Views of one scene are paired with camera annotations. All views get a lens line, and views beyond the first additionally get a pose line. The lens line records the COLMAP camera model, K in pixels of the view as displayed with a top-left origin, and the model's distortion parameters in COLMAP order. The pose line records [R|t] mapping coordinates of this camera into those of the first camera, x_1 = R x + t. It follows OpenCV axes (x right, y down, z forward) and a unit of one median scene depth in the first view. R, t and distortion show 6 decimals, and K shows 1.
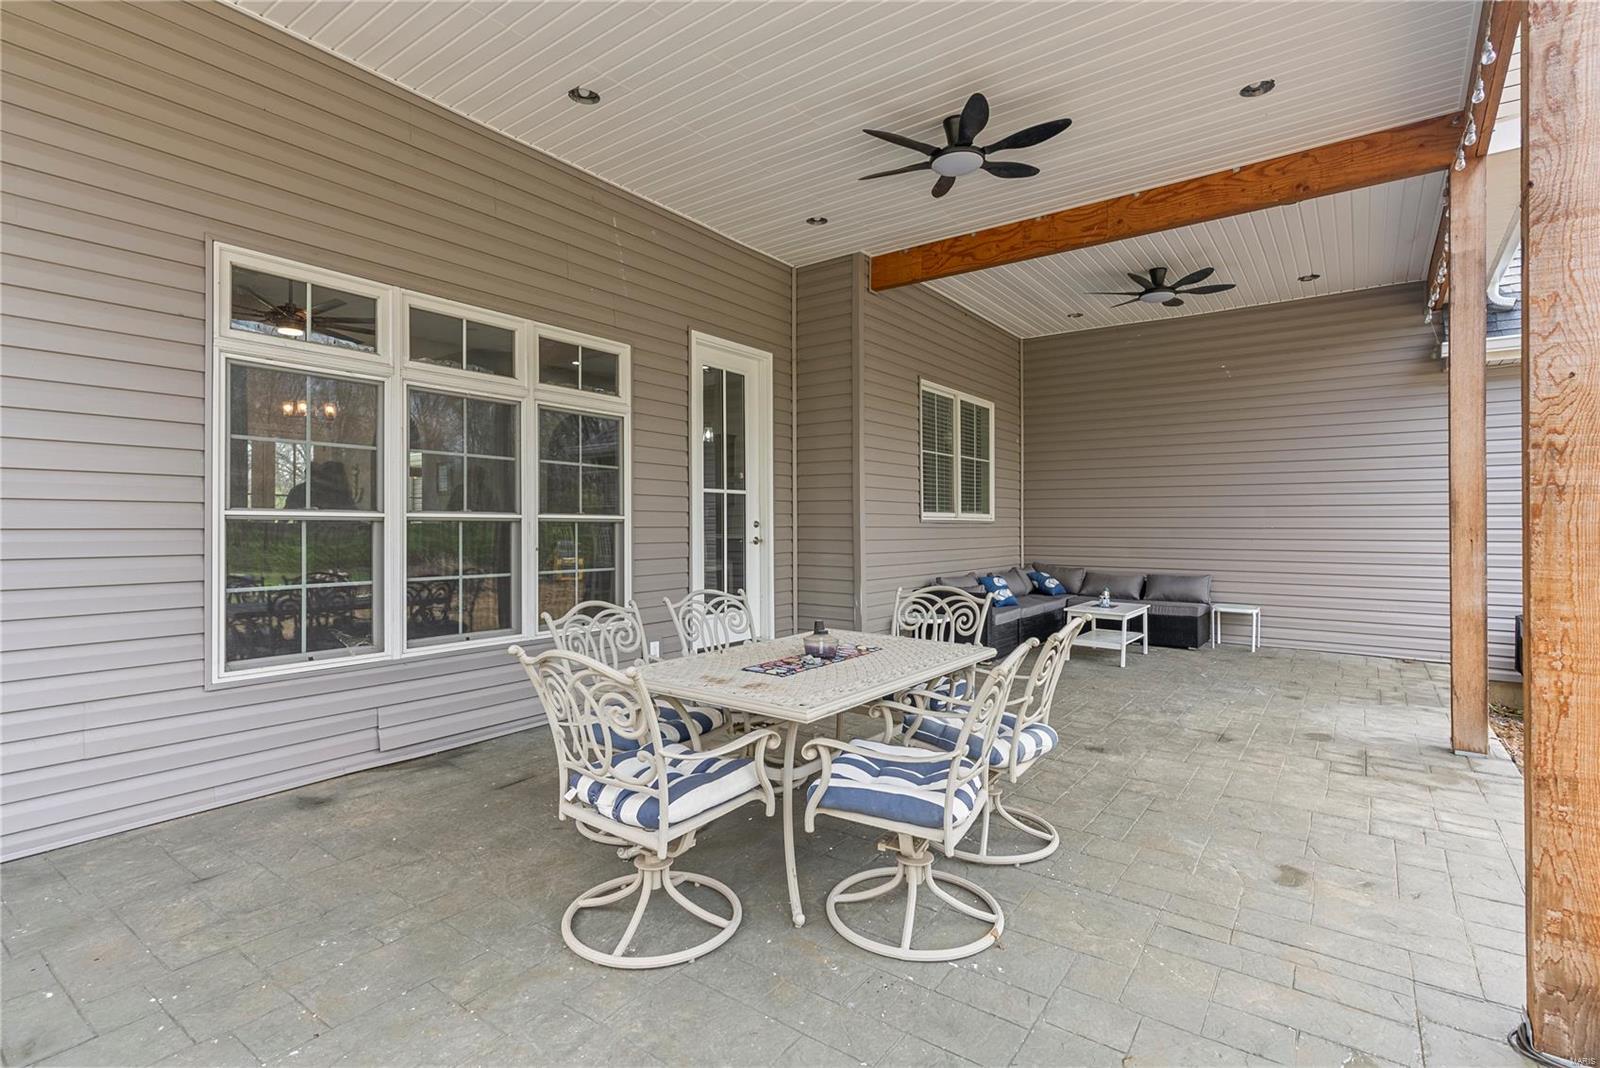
lens RADIAL K [[766.6, 0, 793.6], [0, 766.6, 526.3], [0, 0, 1]] dist [0.001095, -0.000702]
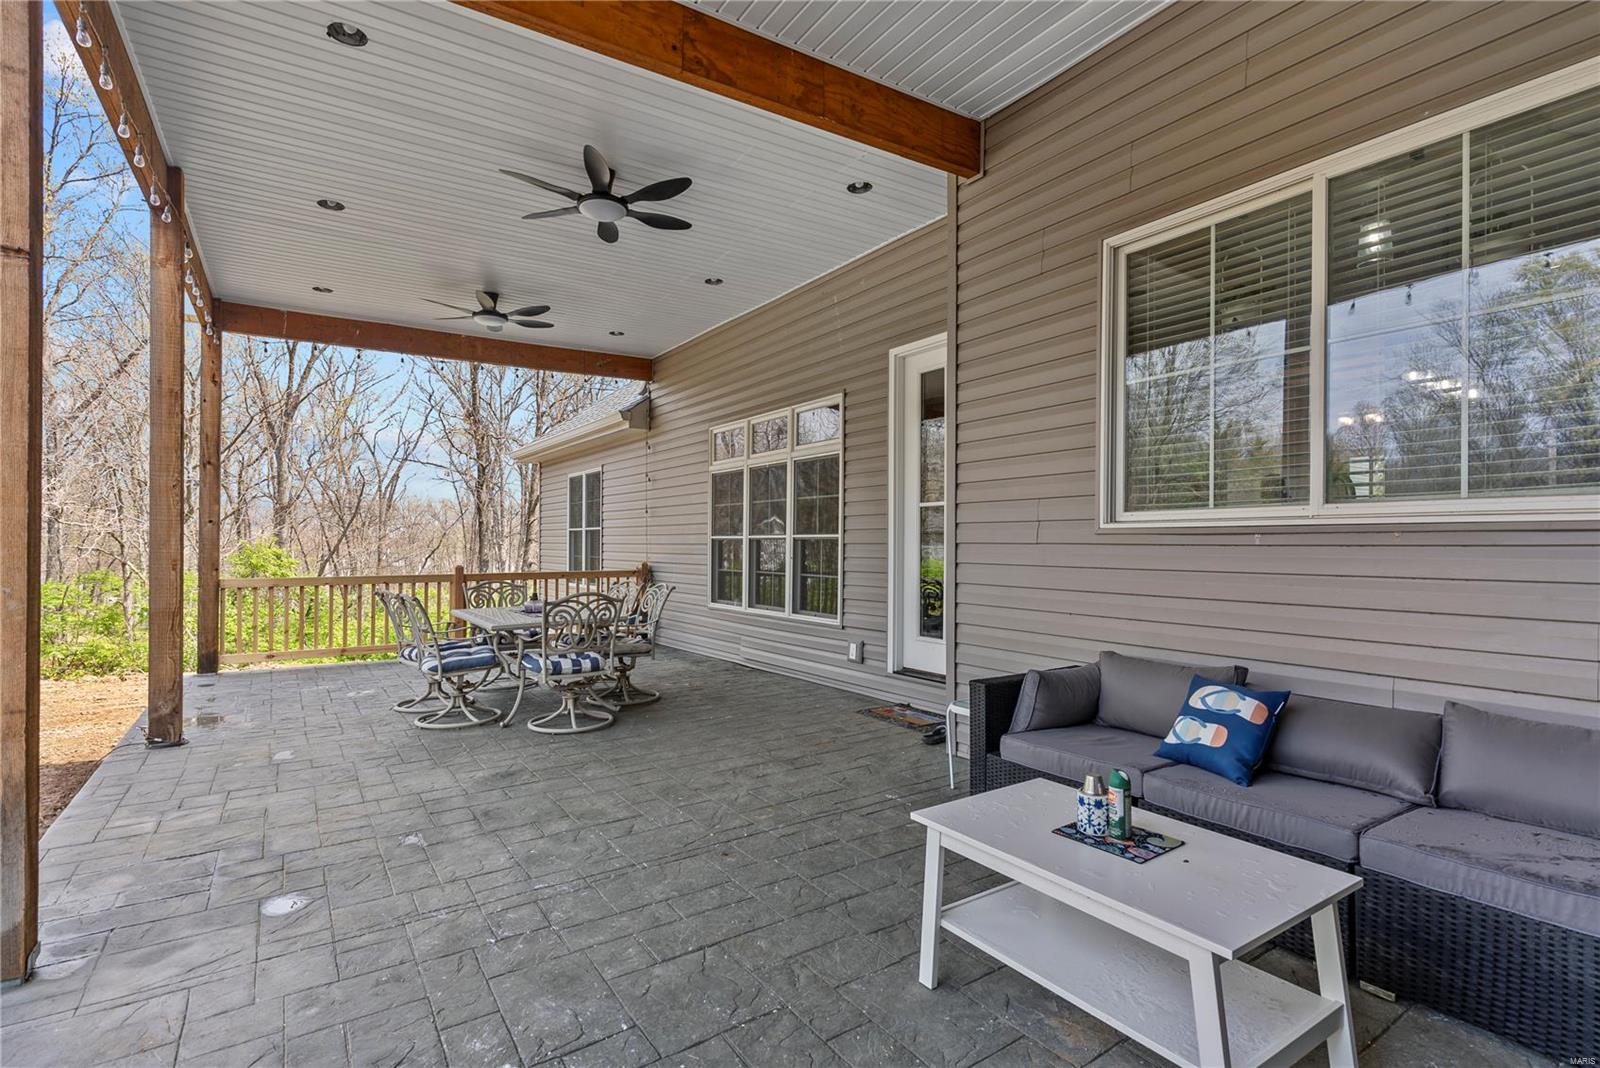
lens RADIAL K [[766.6, 0, 795.8], [0, 766.6, 543.6], [0, 0, 1]] dist [0.001095, -0.000702]
pose [[-0.337821, -0.004450, -0.941200, 0.942067], [-0.003424, 0.999988, -0.003499, 0.005364], [0.941204, 0.002040, -0.337833, 1.332566]]
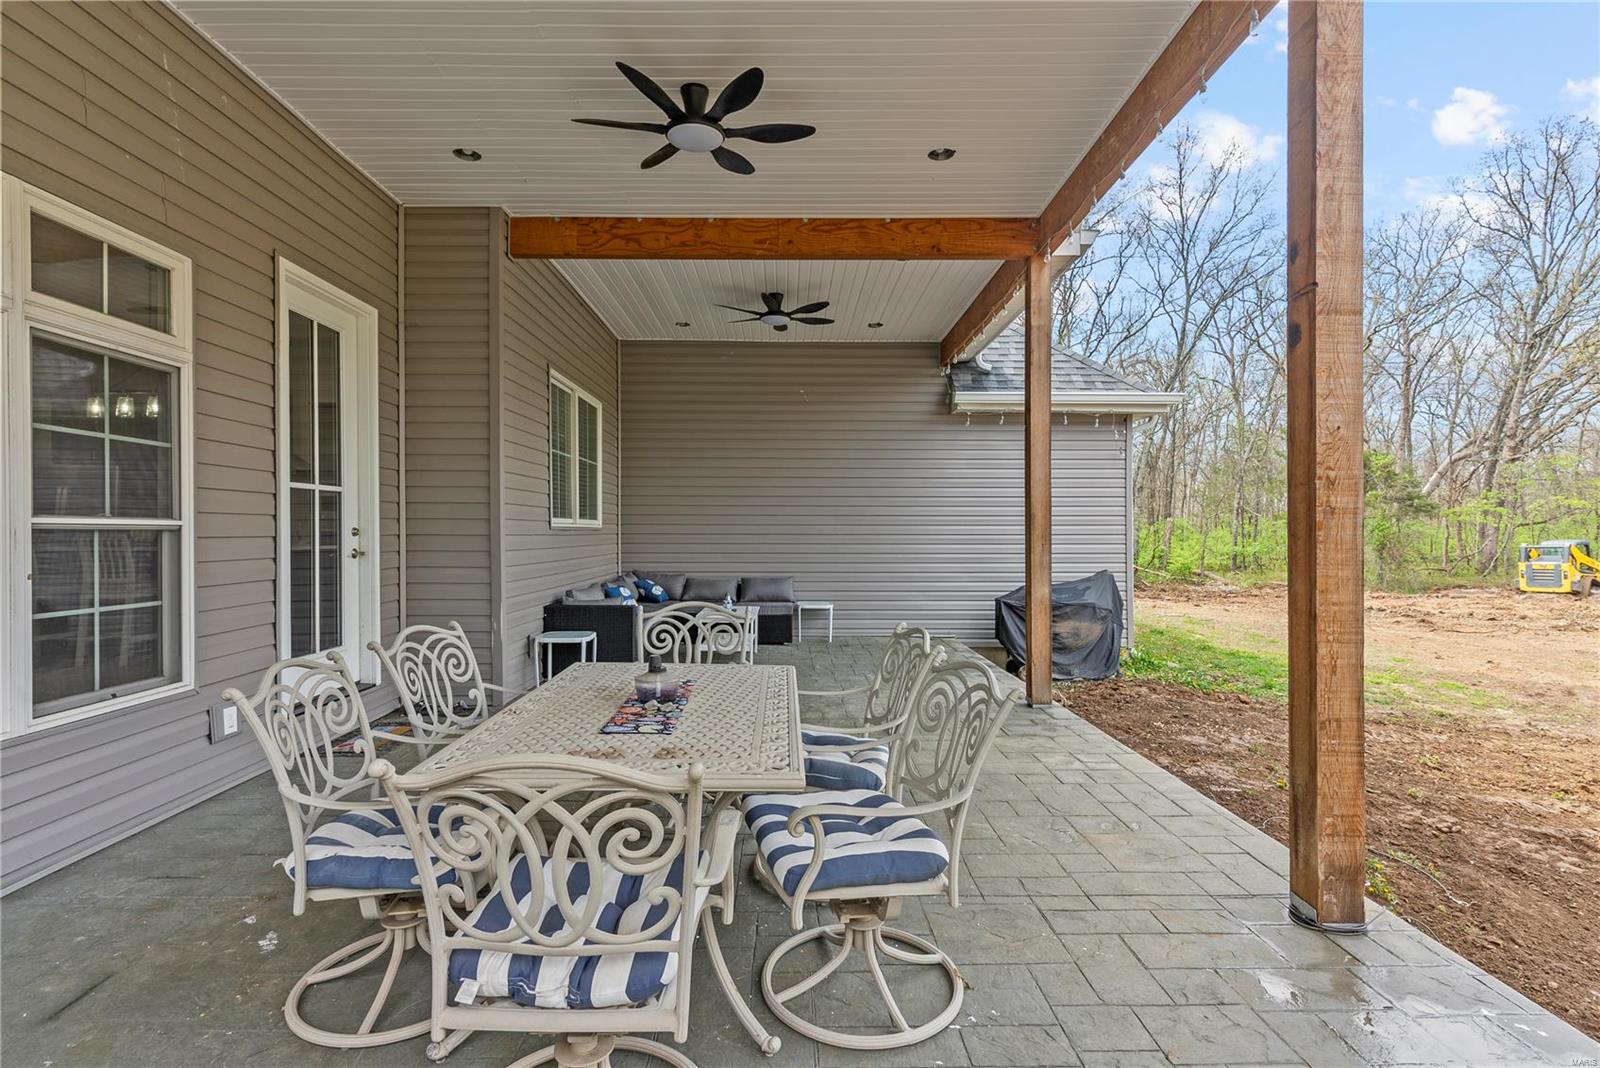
lens RADIAL K [[766.6, 0, 797.2], [0, 766.6, 531.4], [0, 0, 1]] dist [0.001095, -0.000702]
pose [[0.792452, -0.000991, 0.609934, -0.202029], [0.000782, 1.000000, 0.000609, -0.004099], [-0.609934, -0.000005, 0.792452, 0.166287]]
